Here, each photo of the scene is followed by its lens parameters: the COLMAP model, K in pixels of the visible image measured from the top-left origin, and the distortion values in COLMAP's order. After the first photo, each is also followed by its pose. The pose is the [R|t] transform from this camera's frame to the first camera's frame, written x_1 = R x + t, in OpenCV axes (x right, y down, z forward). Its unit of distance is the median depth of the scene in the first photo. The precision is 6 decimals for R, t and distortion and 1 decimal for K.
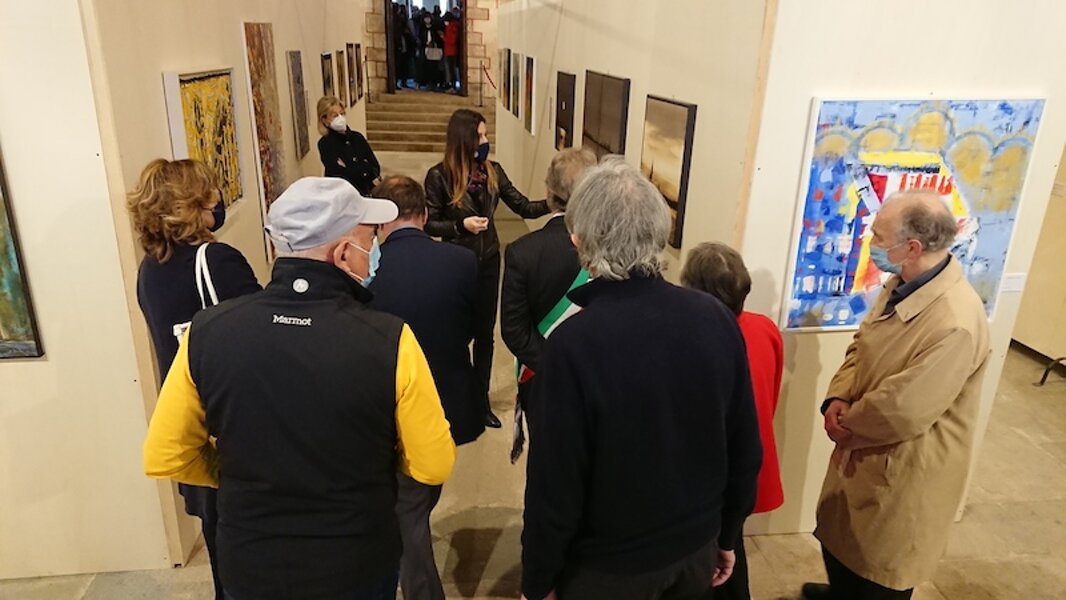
lens RADIAL K [[717.8, 0, 538.0], [0, 717.8, 293.4], [0, 0, 1]] dist [0.228503, -0.318983]
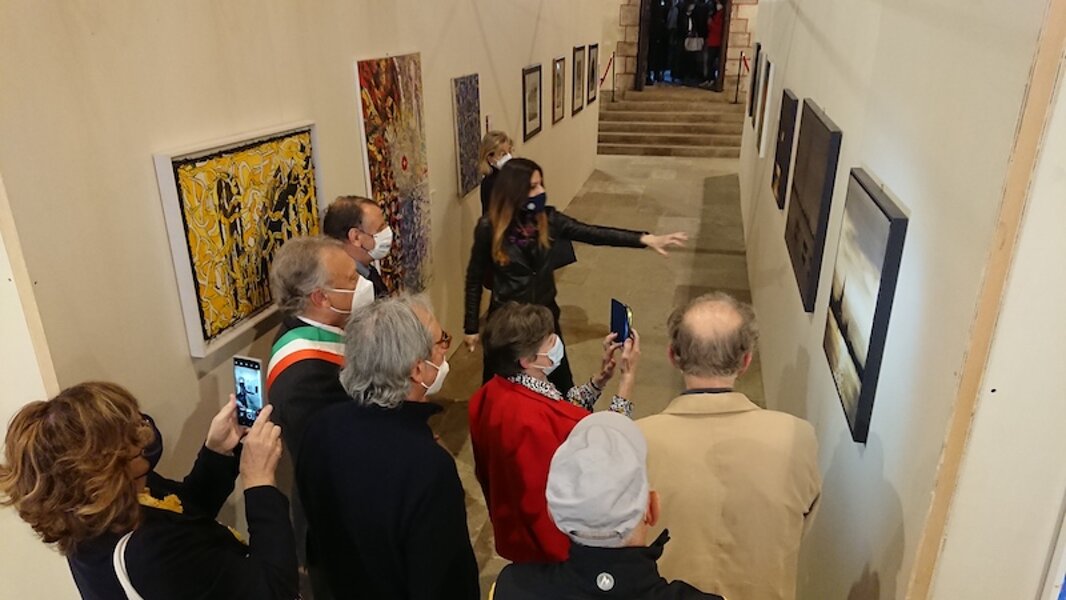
lens RADIAL K [[717.8, 0, 538.0], [0, 717.8, 293.4], [0, 0, 1]] dist [0.228503, -0.318983]
pose [[0.930728, 0.102199, -0.351142, 0.038275], [-0.092592, 0.994727, 0.044090, -0.047821], [0.353797, -0.008523, 0.935283, 0.085794]]
